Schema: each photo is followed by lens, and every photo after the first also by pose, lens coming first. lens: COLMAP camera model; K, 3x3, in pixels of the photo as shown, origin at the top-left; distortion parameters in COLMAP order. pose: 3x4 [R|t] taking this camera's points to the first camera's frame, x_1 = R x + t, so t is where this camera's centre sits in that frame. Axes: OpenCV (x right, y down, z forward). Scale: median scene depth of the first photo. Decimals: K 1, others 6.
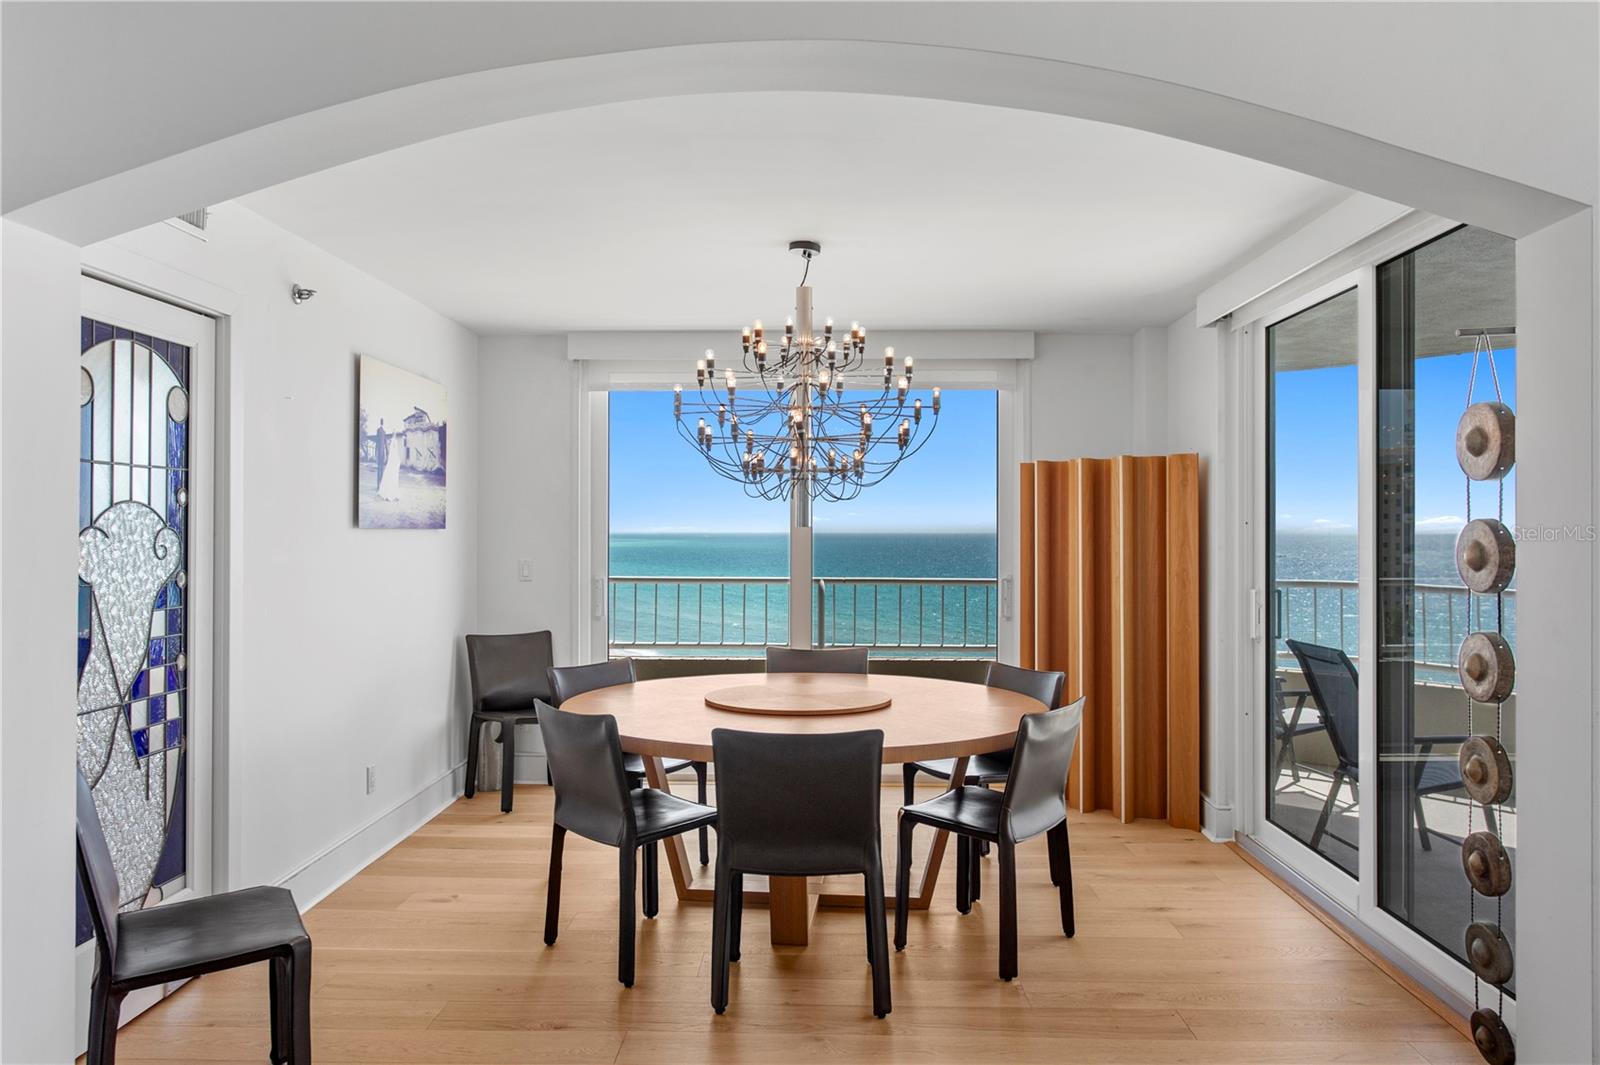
lens RADIAL K [[1121.4, 0, 800.5], [0, 1121.4, 524.5], [0, 0, 1]] dist [0.007058, -0.001501]
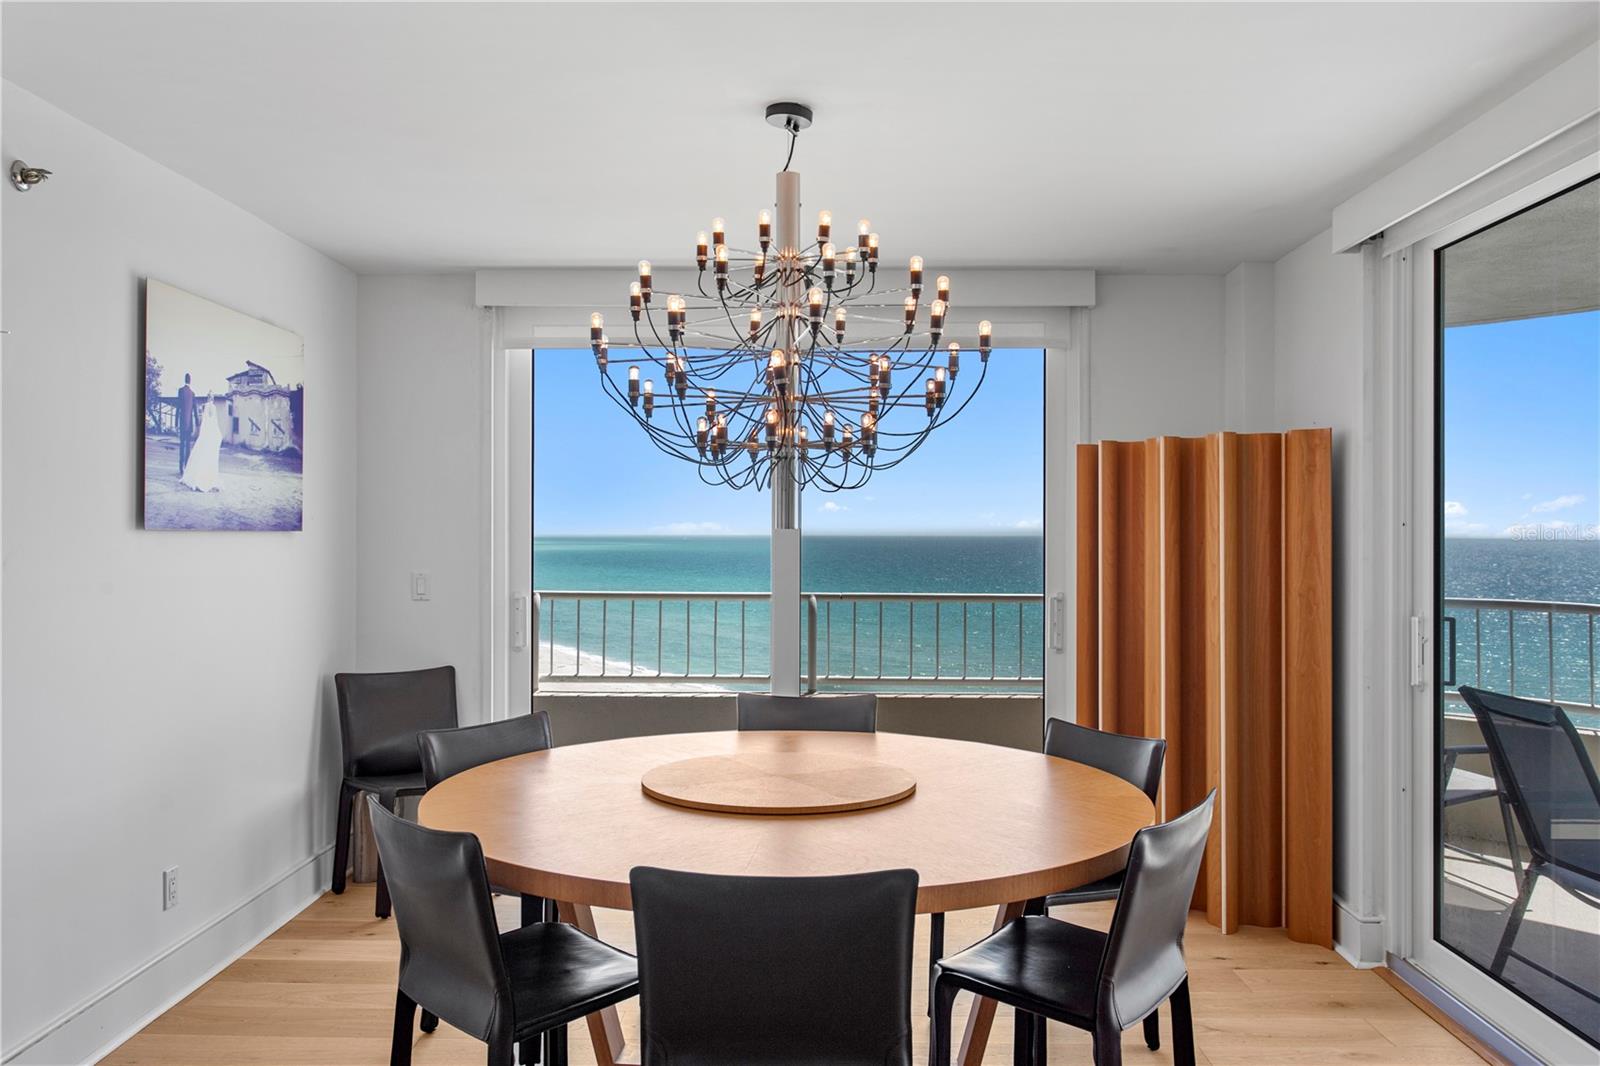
lens RADIAL K [[1204.6, 0, 802.6], [0, 1204.6, 527.9], [0, 0, 1]] dist [-0.000753, 0.006768]
pose [[0.999942, 0.001307, 0.010729, 0.004049], [-0.001321, 0.999998, 0.001297, 0.000546], [-0.010727, -0.001311, 0.999942, 0.249366]]
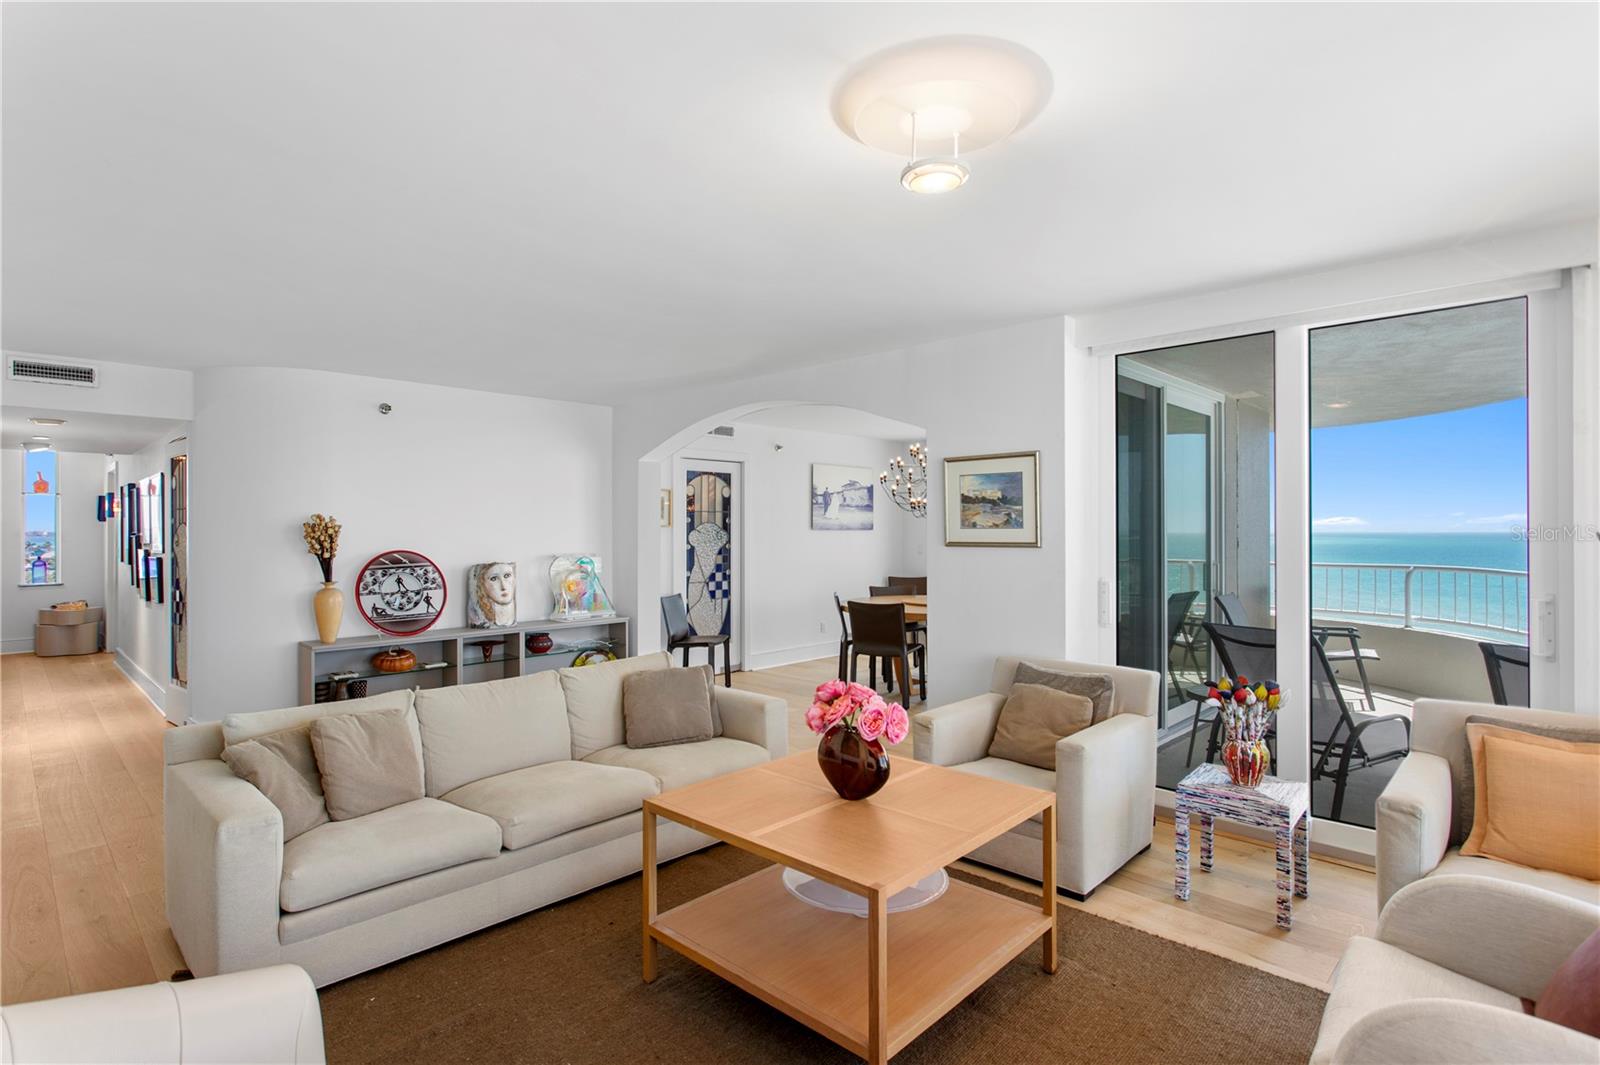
lens RADIAL K [[797.1, 0, 797.1], [0, 797.1, 531.3], [0, 0, 1]] dist [-0.011618, 0.005829]
pose [[0.729376, -0.000536, -0.684113, 0.846564], [0.004442, 0.999982, 0.003952, -0.000940], [0.684098, -0.005921, 0.729366, -0.384804]]
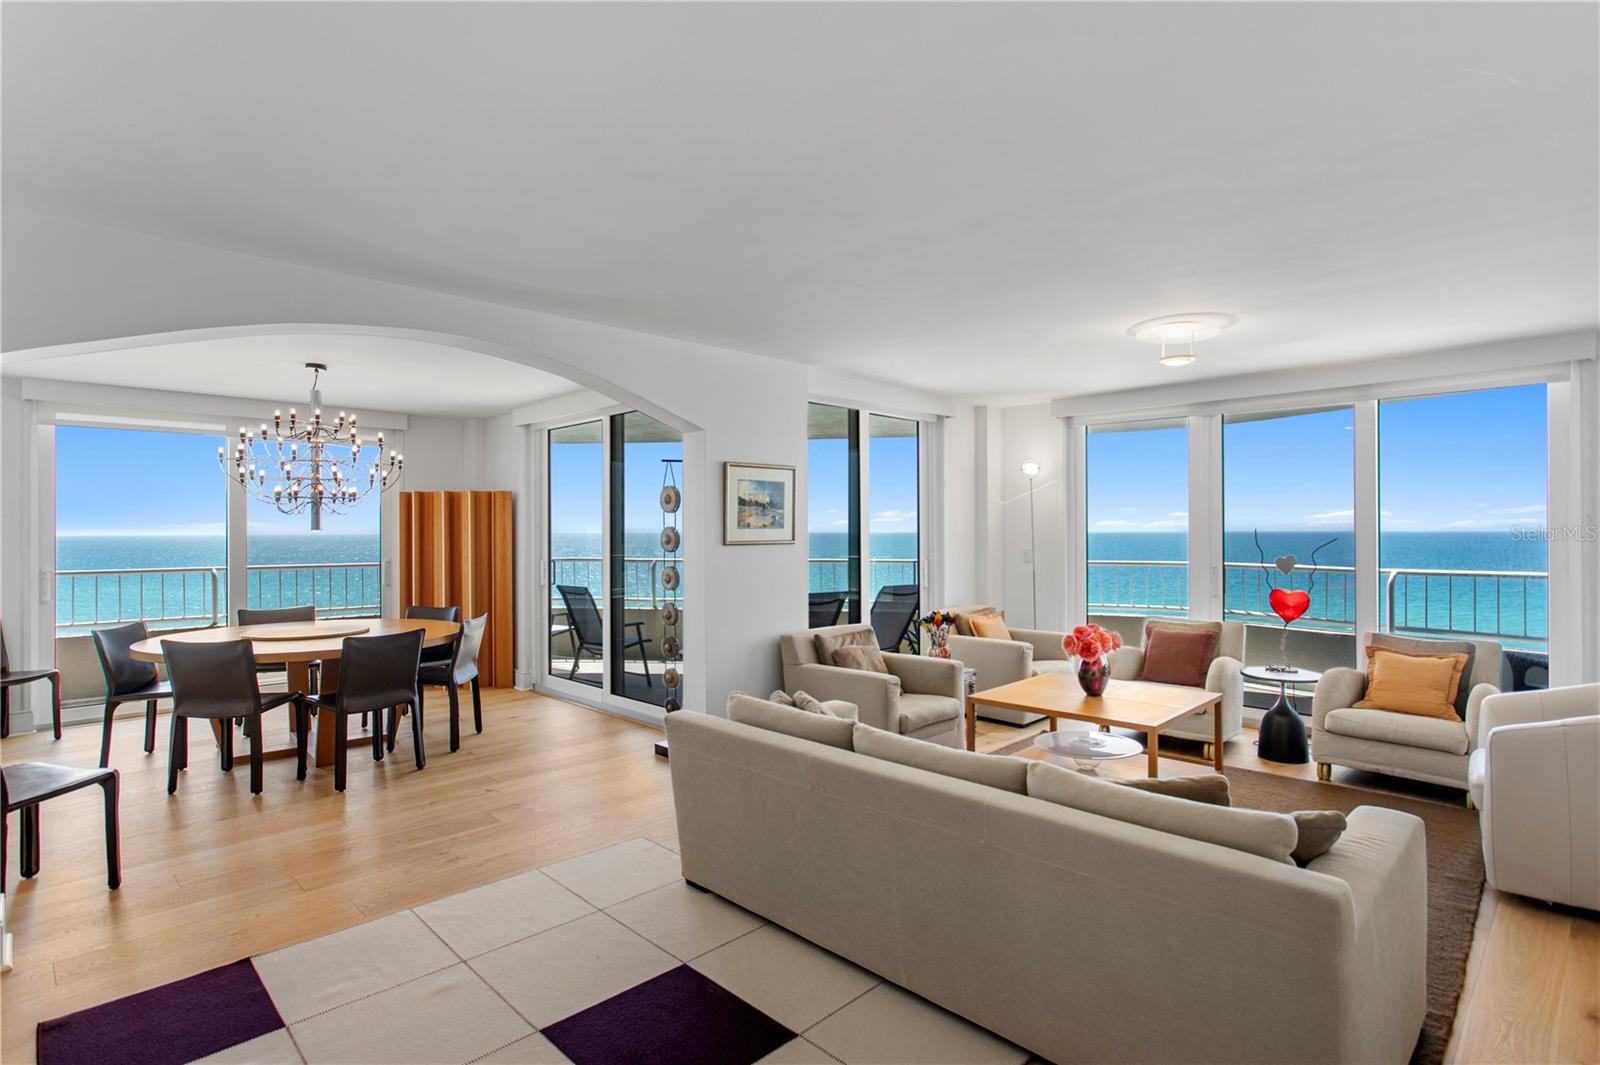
lens RADIAL K [[797.1, 0, 795.5], [0, 797.1, 526.7], [0, 0, 1]] dist [-0.011618, 0.005829]
pose [[0.695602, -0.000342, 0.718427, -0.317955], [0.001308, 0.999999, -0.000791, -0.001346], [-0.718426, 0.001490, 0.695602, -0.326019]]
